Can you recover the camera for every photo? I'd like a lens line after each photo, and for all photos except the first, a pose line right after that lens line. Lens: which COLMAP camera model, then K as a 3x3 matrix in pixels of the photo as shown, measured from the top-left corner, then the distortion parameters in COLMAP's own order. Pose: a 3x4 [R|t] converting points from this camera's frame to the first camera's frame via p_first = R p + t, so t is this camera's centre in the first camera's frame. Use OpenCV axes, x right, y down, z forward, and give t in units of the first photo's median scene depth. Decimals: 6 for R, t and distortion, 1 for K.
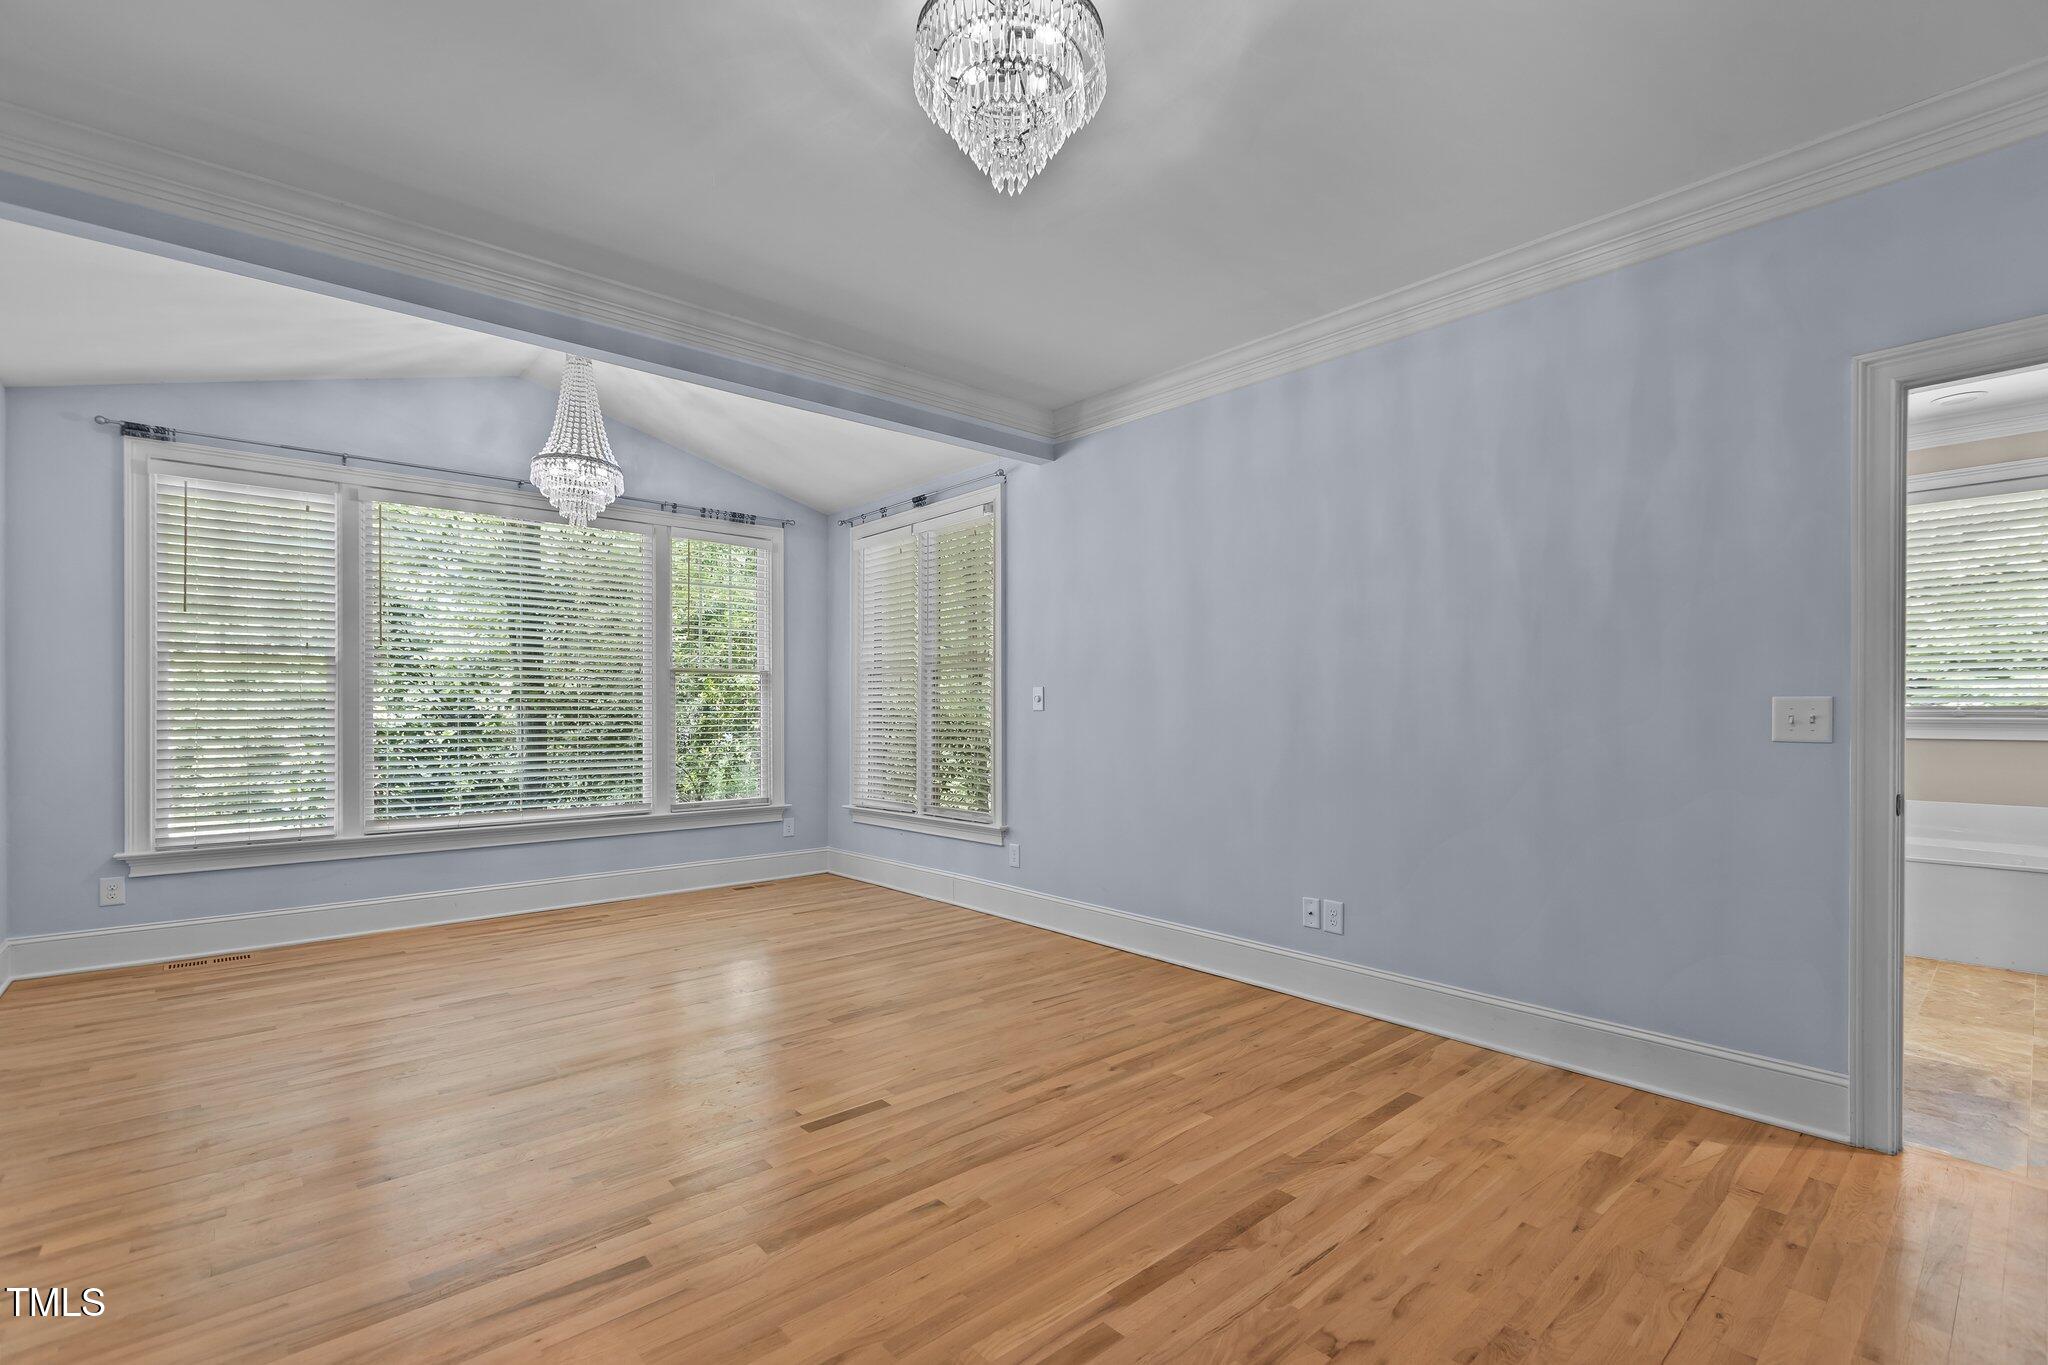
lens RADIAL K [[919.1, 0, 1020.9], [0, 919.1, 715.5], [0, 0, 1]] dist [0.002654, 0.000447]
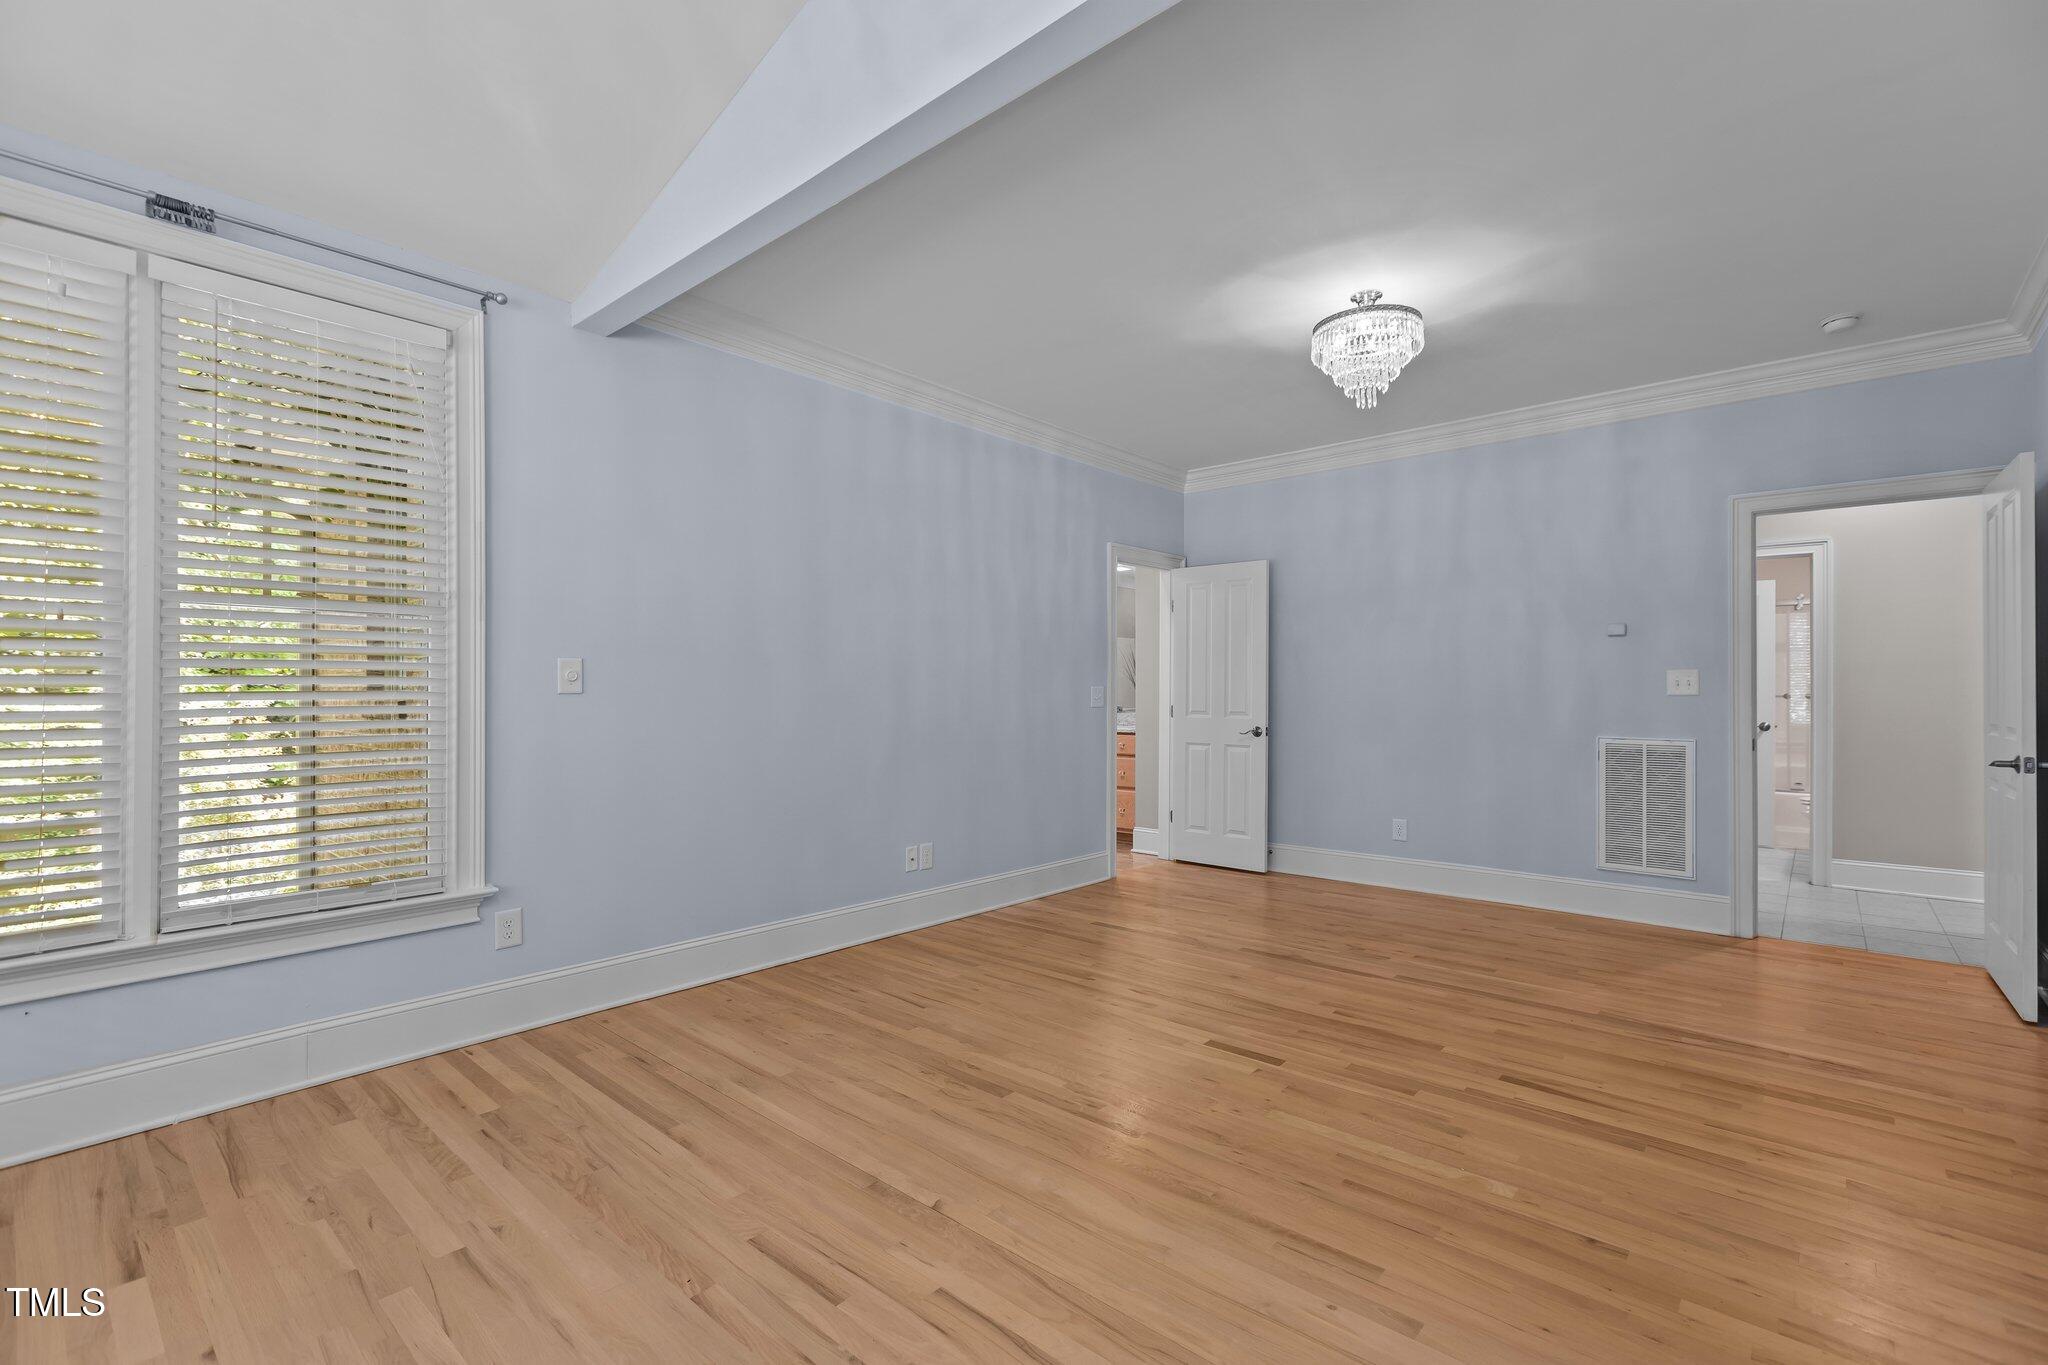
lens RADIAL K [[902.8, 0, 1025.0], [0, 902.8, 691.3], [0, 0, 1]] dist [0.001570, -0.000067]
pose [[-0.131572, 0.001440, 0.991306, -0.968335], [0.004643, 0.999989, -0.000836, -0.007454], [-0.991296, 0.004493, -0.131578, 1.088722]]
